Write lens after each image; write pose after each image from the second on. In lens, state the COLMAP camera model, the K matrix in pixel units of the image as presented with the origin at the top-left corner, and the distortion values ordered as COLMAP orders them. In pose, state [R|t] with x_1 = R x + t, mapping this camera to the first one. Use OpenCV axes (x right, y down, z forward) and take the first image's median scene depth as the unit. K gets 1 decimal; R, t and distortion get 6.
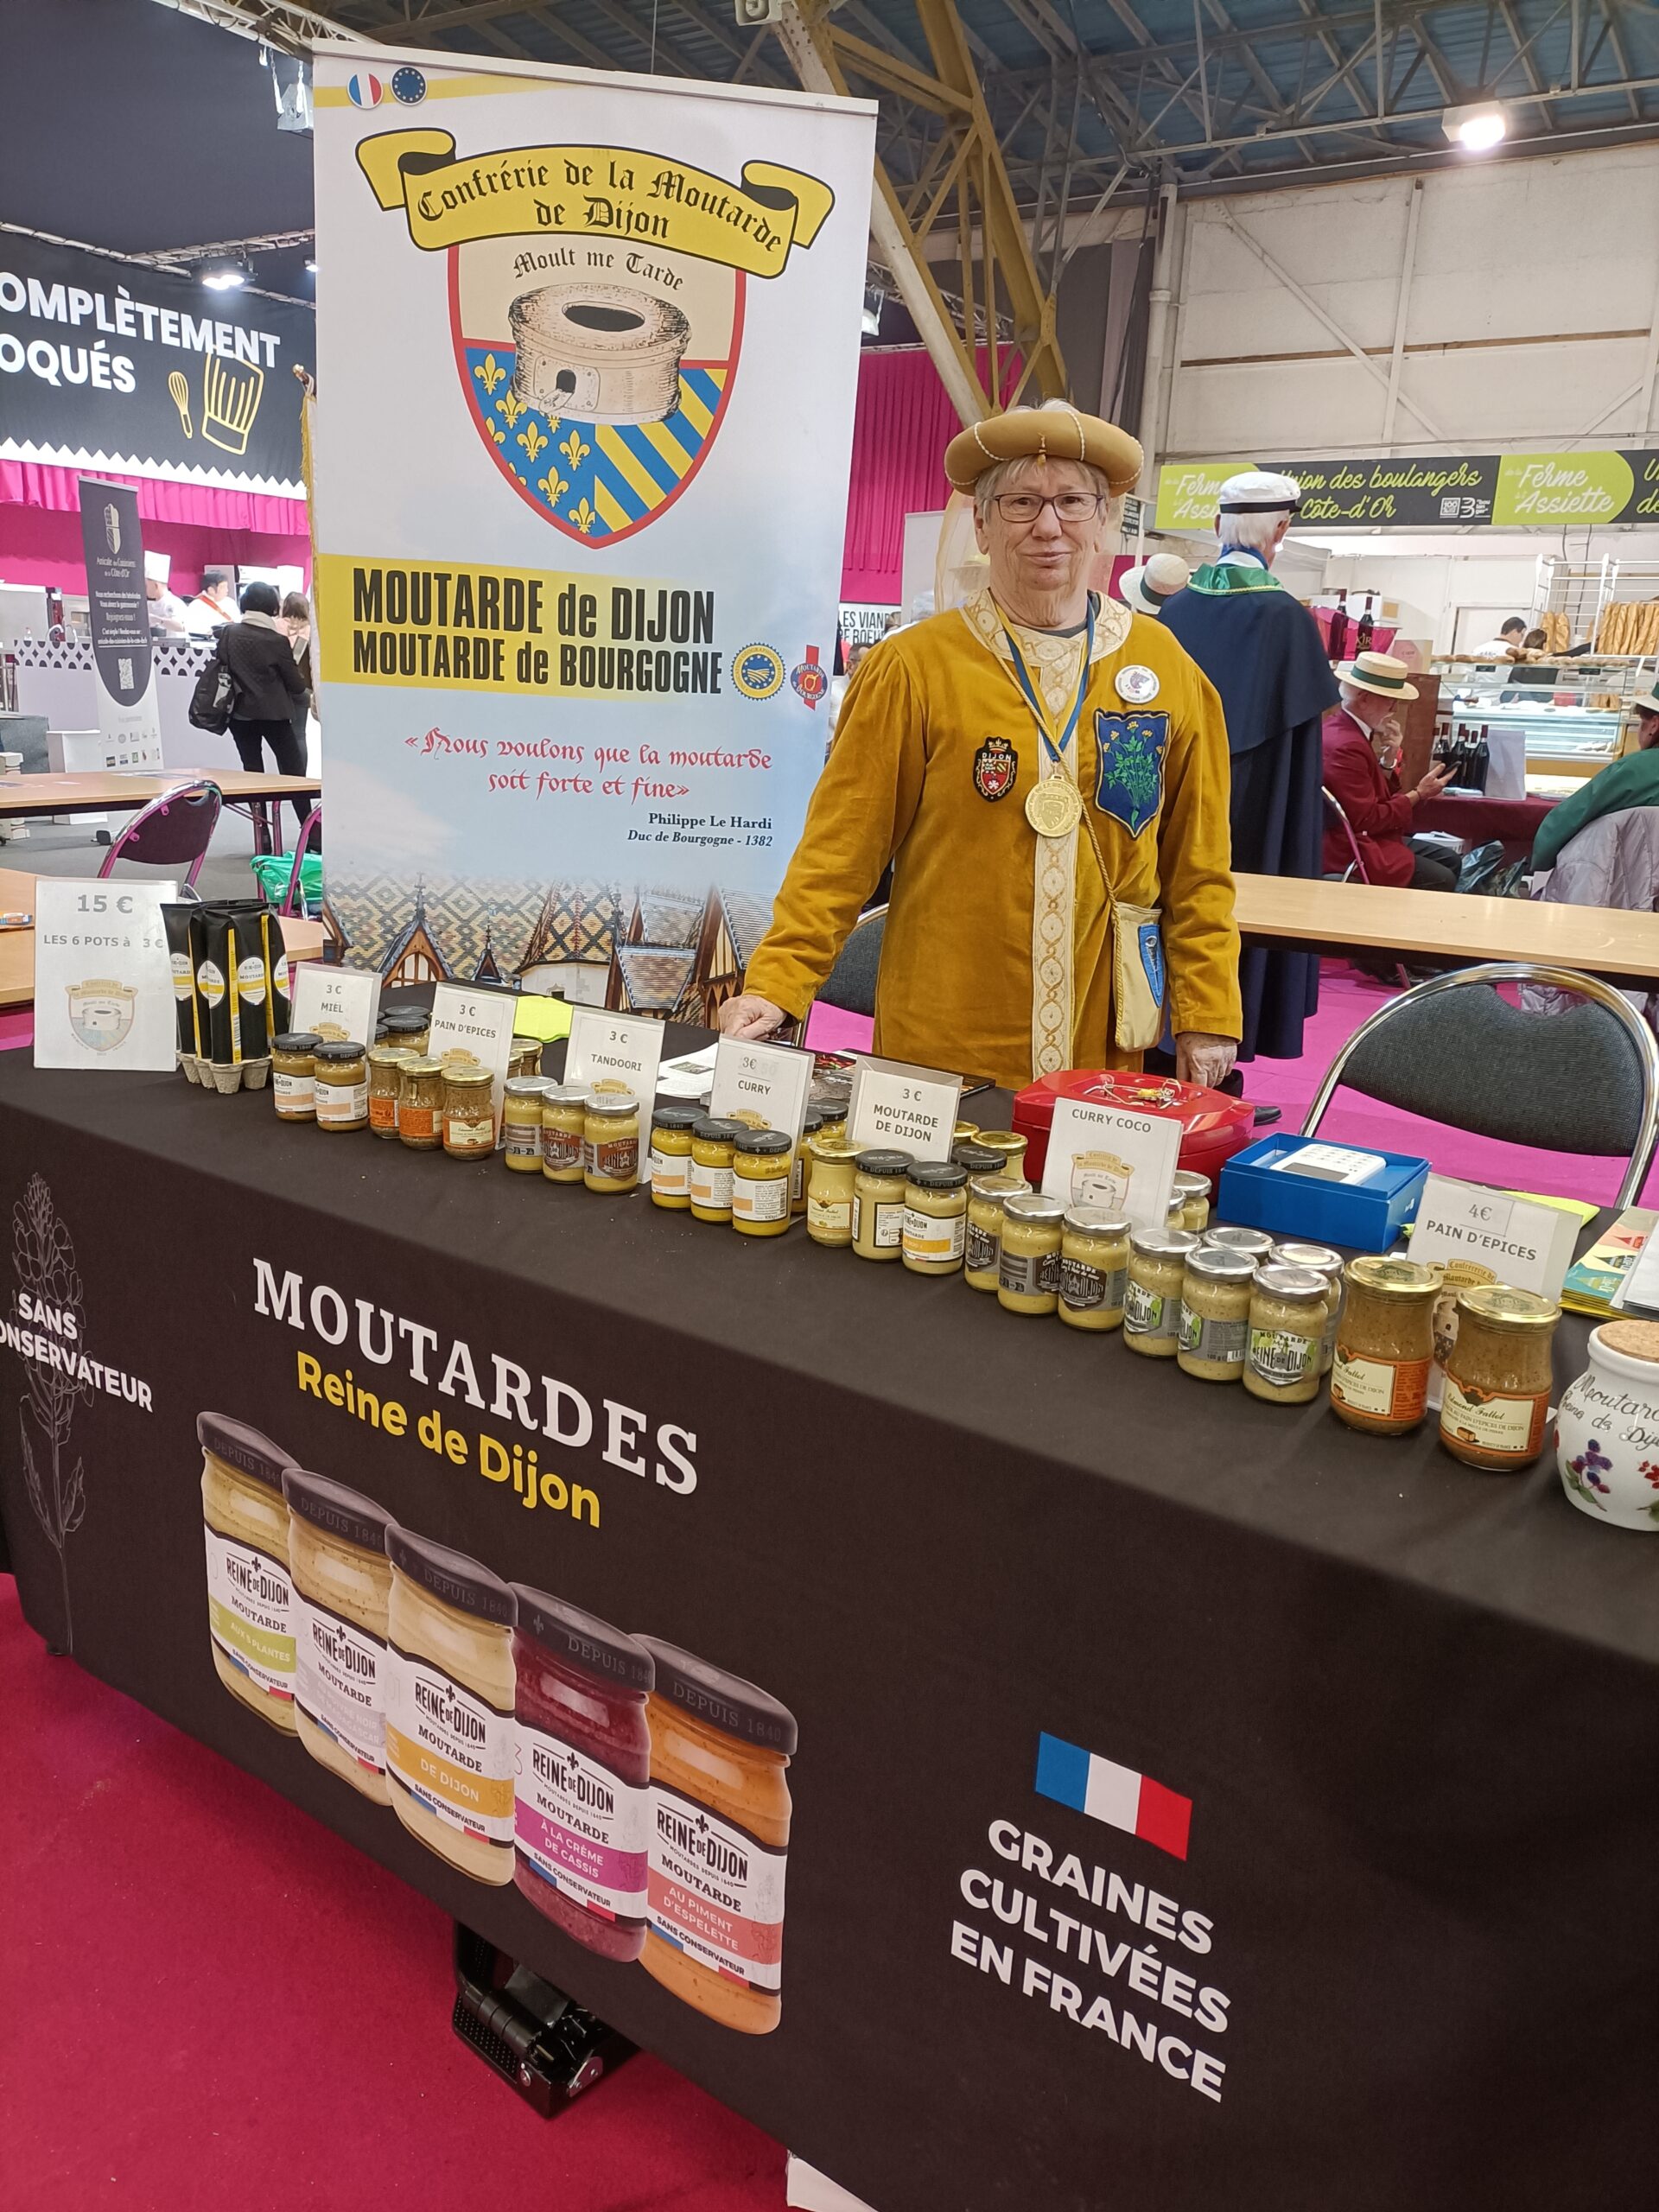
lens RADIAL K [[1623.7, 0, 824.0], [0, 1623.7, 1105.1], [0, 0, 1]] dist [-0.007991, -0.001812]
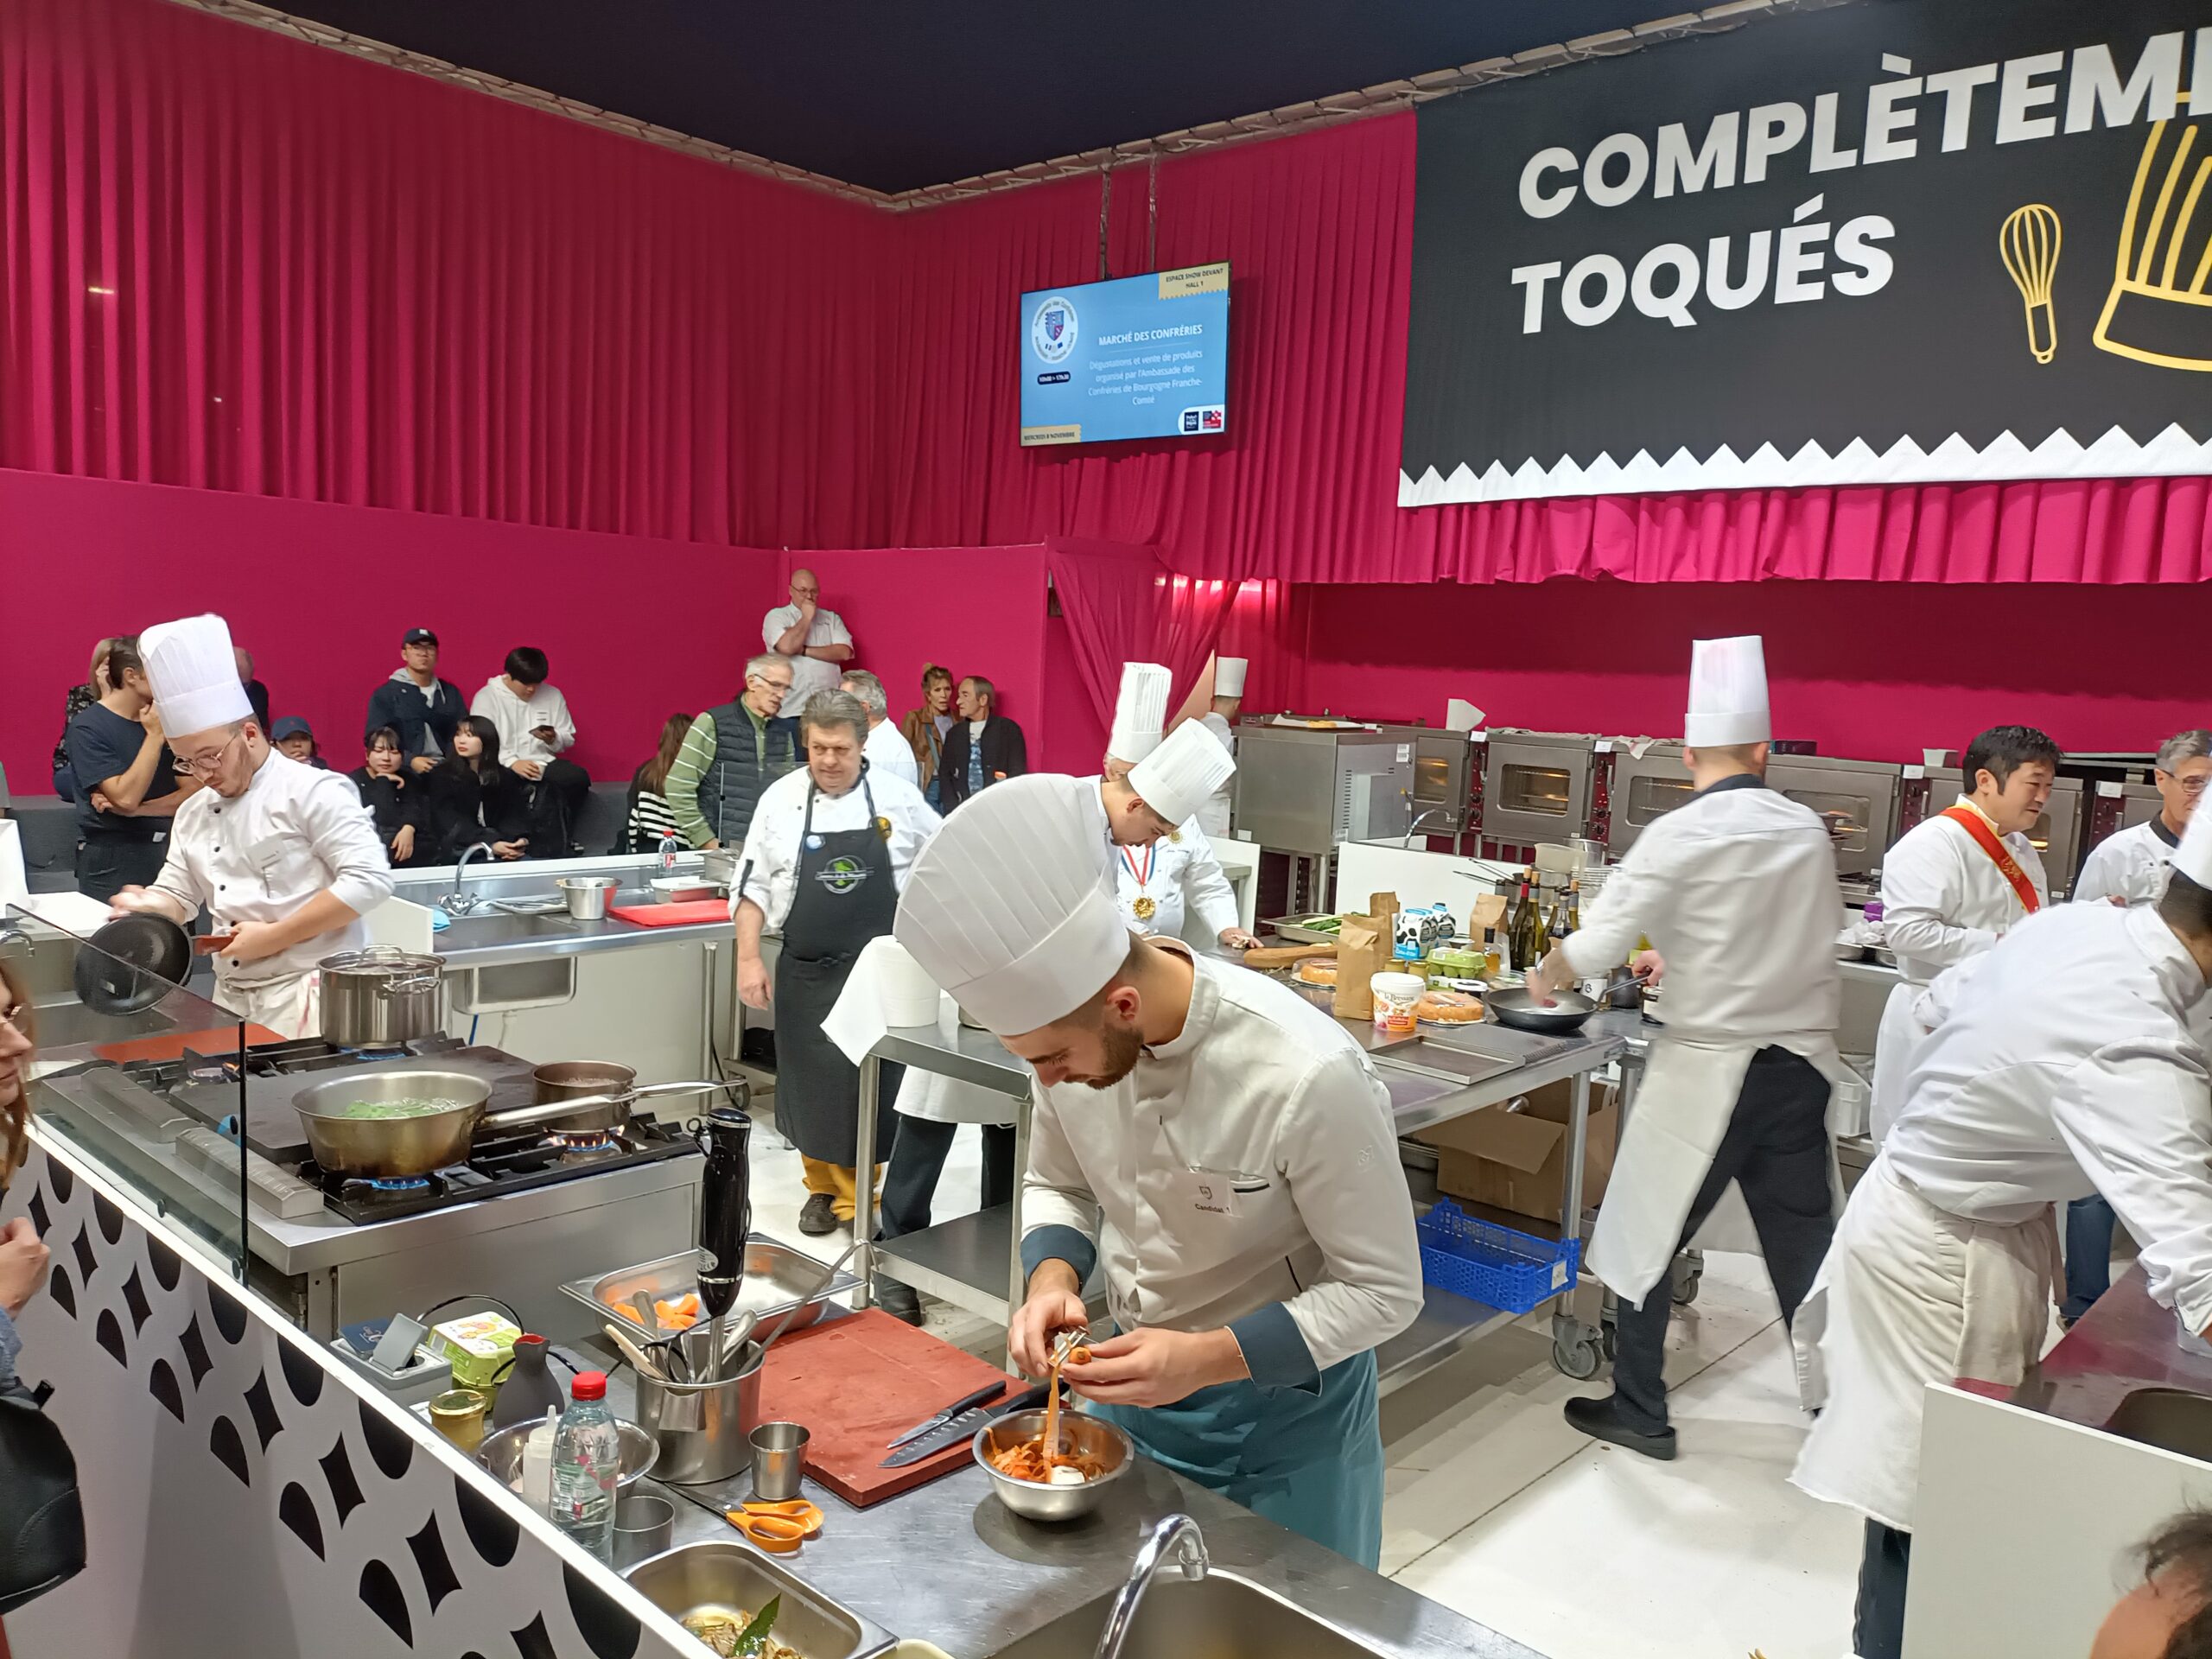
lens RADIAL K [[1623.7, 0, 1106.2], [0, 1623.7, 829.0], [0, 0, 1]] dist [-0.007991, -0.001812]
pose [[-0.143196, 0.070922, -0.987150, 0.021914], [-0.289936, 0.950662, 0.110359, -0.298560], [0.946273, 0.302014, -0.115568, 0.905262]]
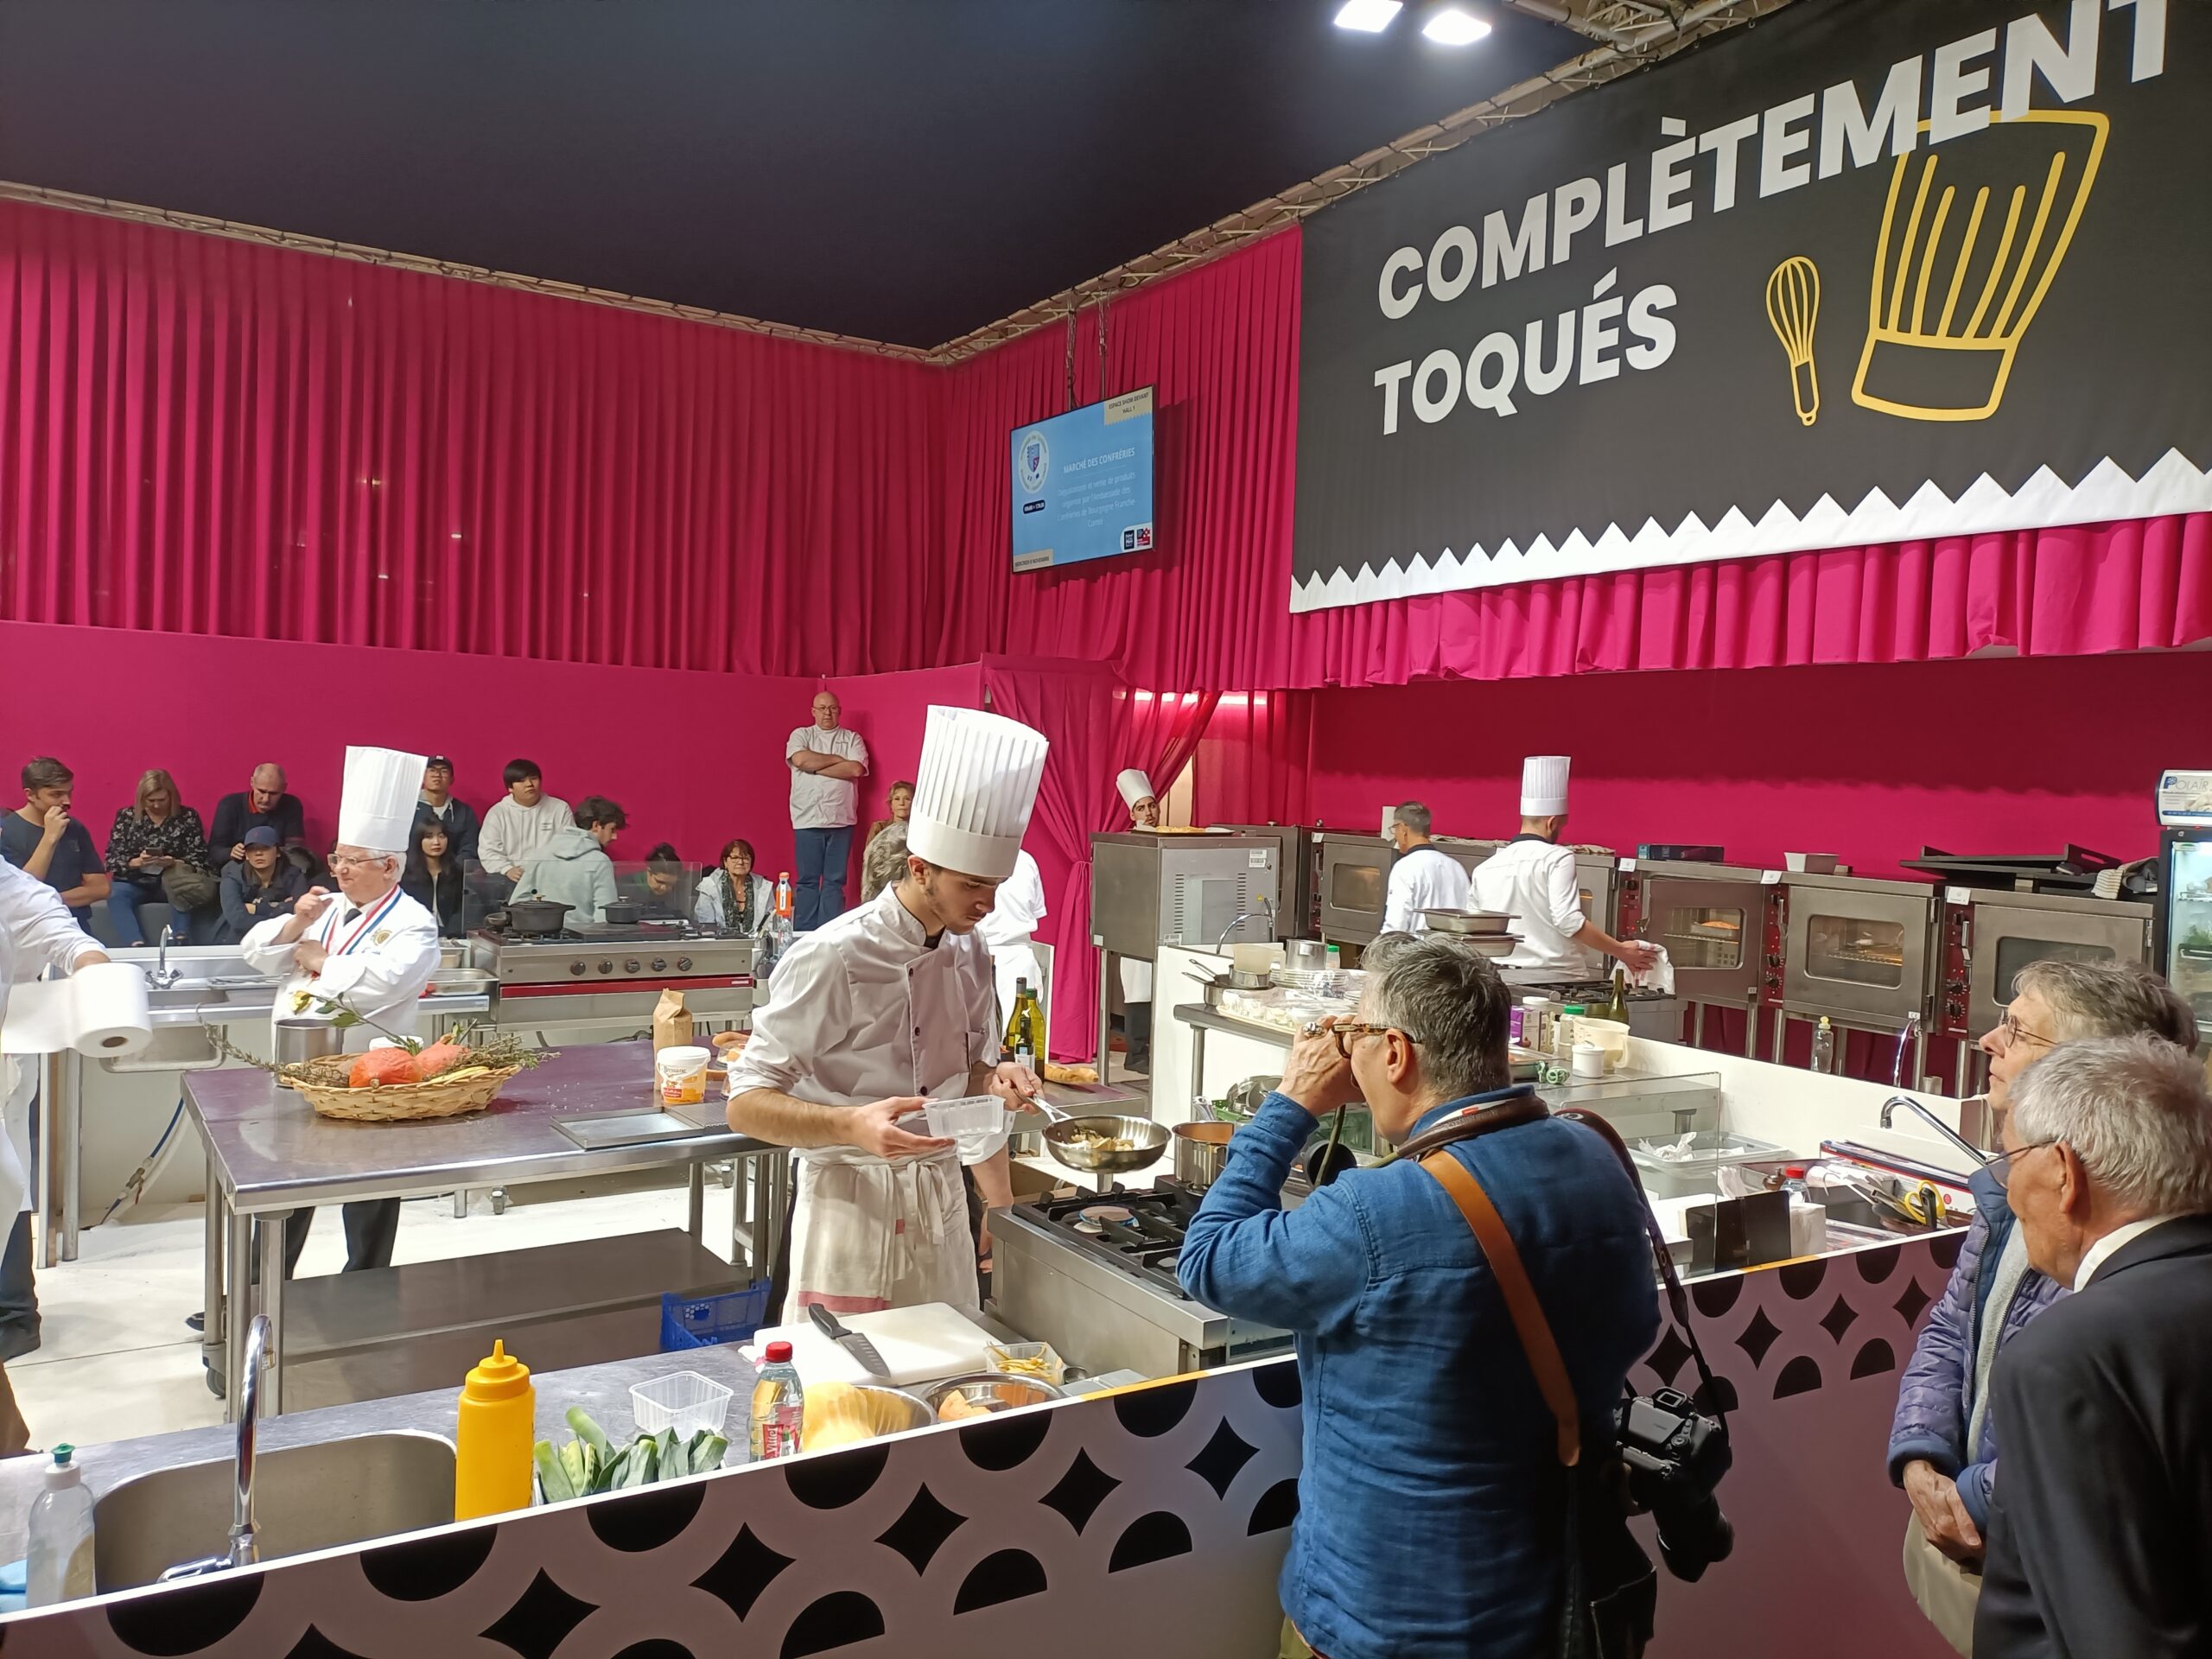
lens RADIAL K [[1623.7, 0, 1103.5], [0, 1623.7, 836.1], [0, 0, 1]] dist [-0.007991, -0.001812]
pose [[-0.415571, -0.004371, -0.909550, -0.015929], [-0.265133, 0.957143, 0.116539, -0.342308], [0.870061, 0.289582, -0.398920, 1.075514]]
